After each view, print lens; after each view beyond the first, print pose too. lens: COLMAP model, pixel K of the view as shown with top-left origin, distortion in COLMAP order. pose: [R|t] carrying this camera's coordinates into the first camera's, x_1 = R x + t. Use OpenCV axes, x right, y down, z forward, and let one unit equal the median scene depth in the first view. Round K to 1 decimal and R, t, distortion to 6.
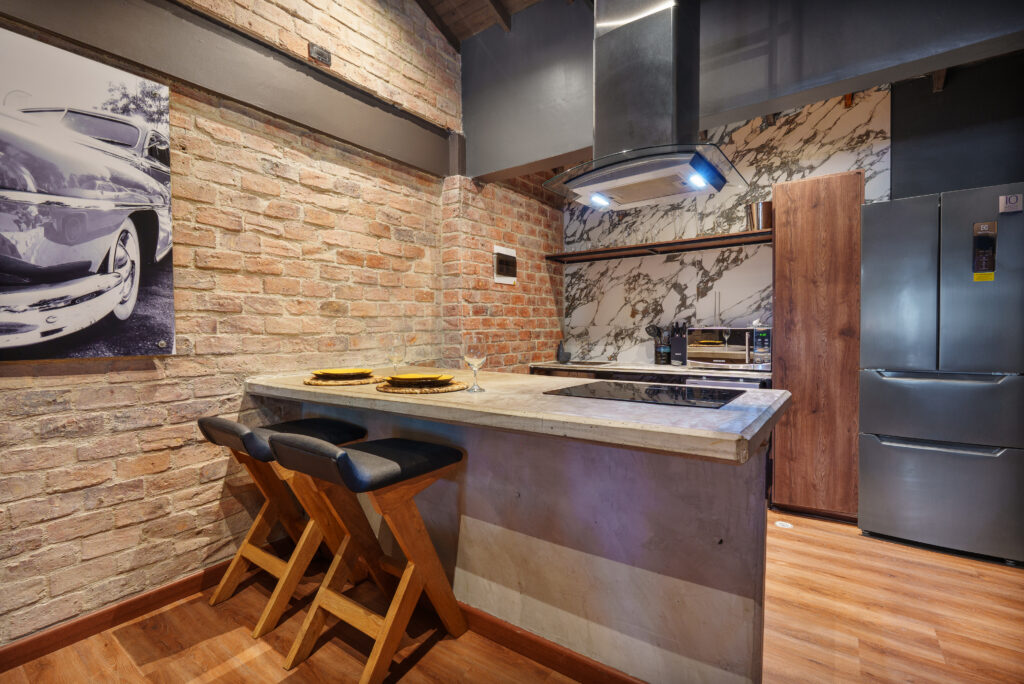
lens RADIAL K [[454.2, 0, 515.7], [0, 454.2, 339.7], [0, 0, 1]] dist [-0.002773, 0.000120]
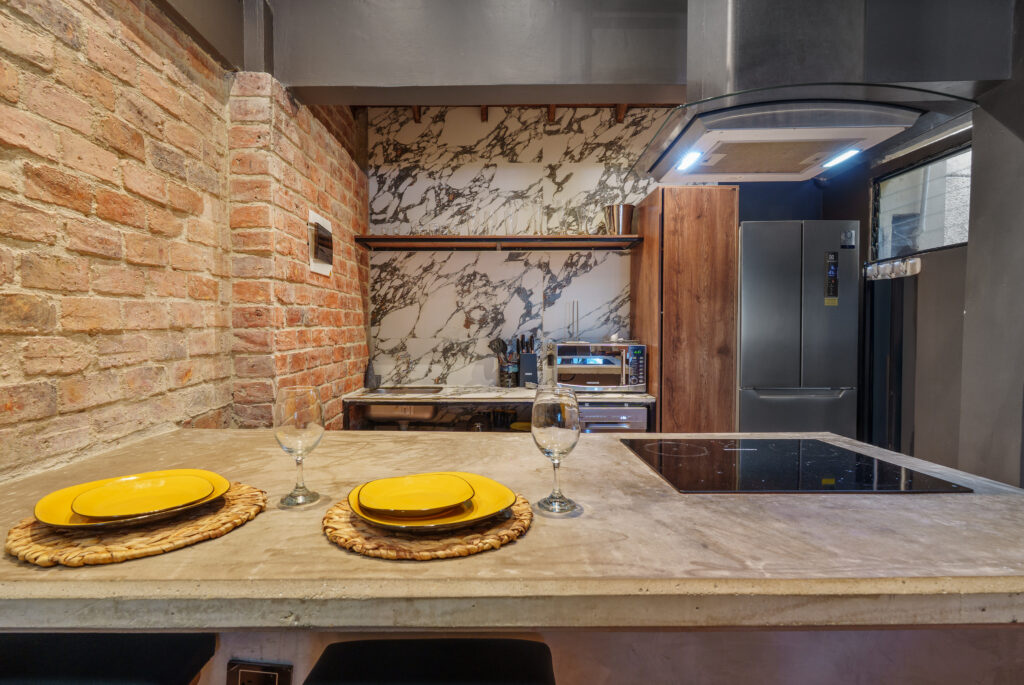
lens RADIAL K [[511.2, 0, 530.2], [0, 511.2, 351.1], [0, 0, 1]] dist [-0.002907, -0.000782]
pose [[0.823471, -0.012585, 0.567219, -0.180429], [0.004922, 0.999875, 0.015039, -0.025427], [-0.567338, -0.009593, 0.823429, 0.247054]]
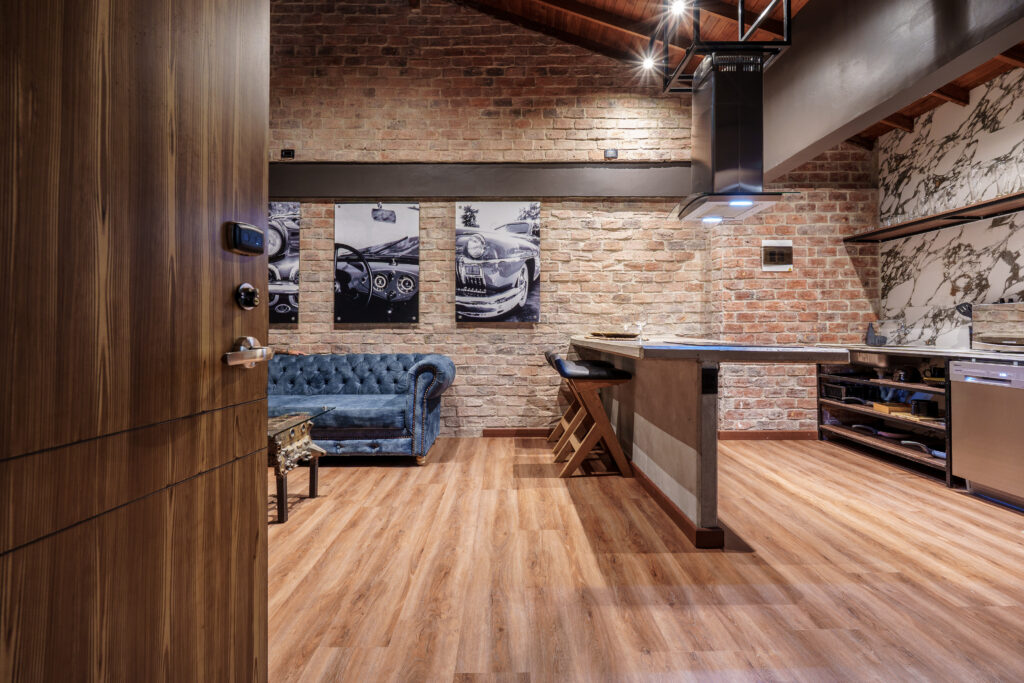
lens RADIAL K [[478.6, 0, 509.1], [0, 478.6, 318.3], [0, 0, 1]] dist [-0.002322, -0.000434]
pose [[0.571084, -0.008425, -0.820849, 0.612923], [-0.022976, 0.999392, -0.026242, 0.044583], [0.820570, 0.033846, 0.570543, -0.253152]]
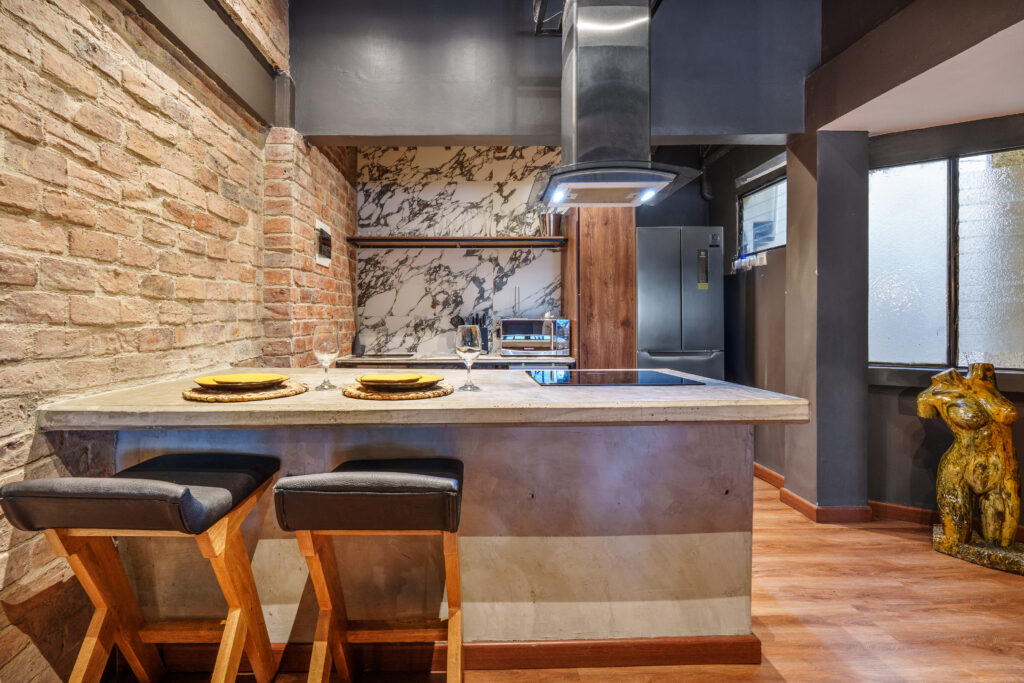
lens RADIAL K [[458.2, 0, 509.4], [0, 458.2, 314.8], [0, 0, 1]] dist [-0.002863, -0.000126]
pose [[0.807653, 0.012320, 0.589529, -0.237821], [0.008082, 0.999456, -0.031959, -0.000980], [-0.589603, 0.030577, 0.807114, 0.101262]]
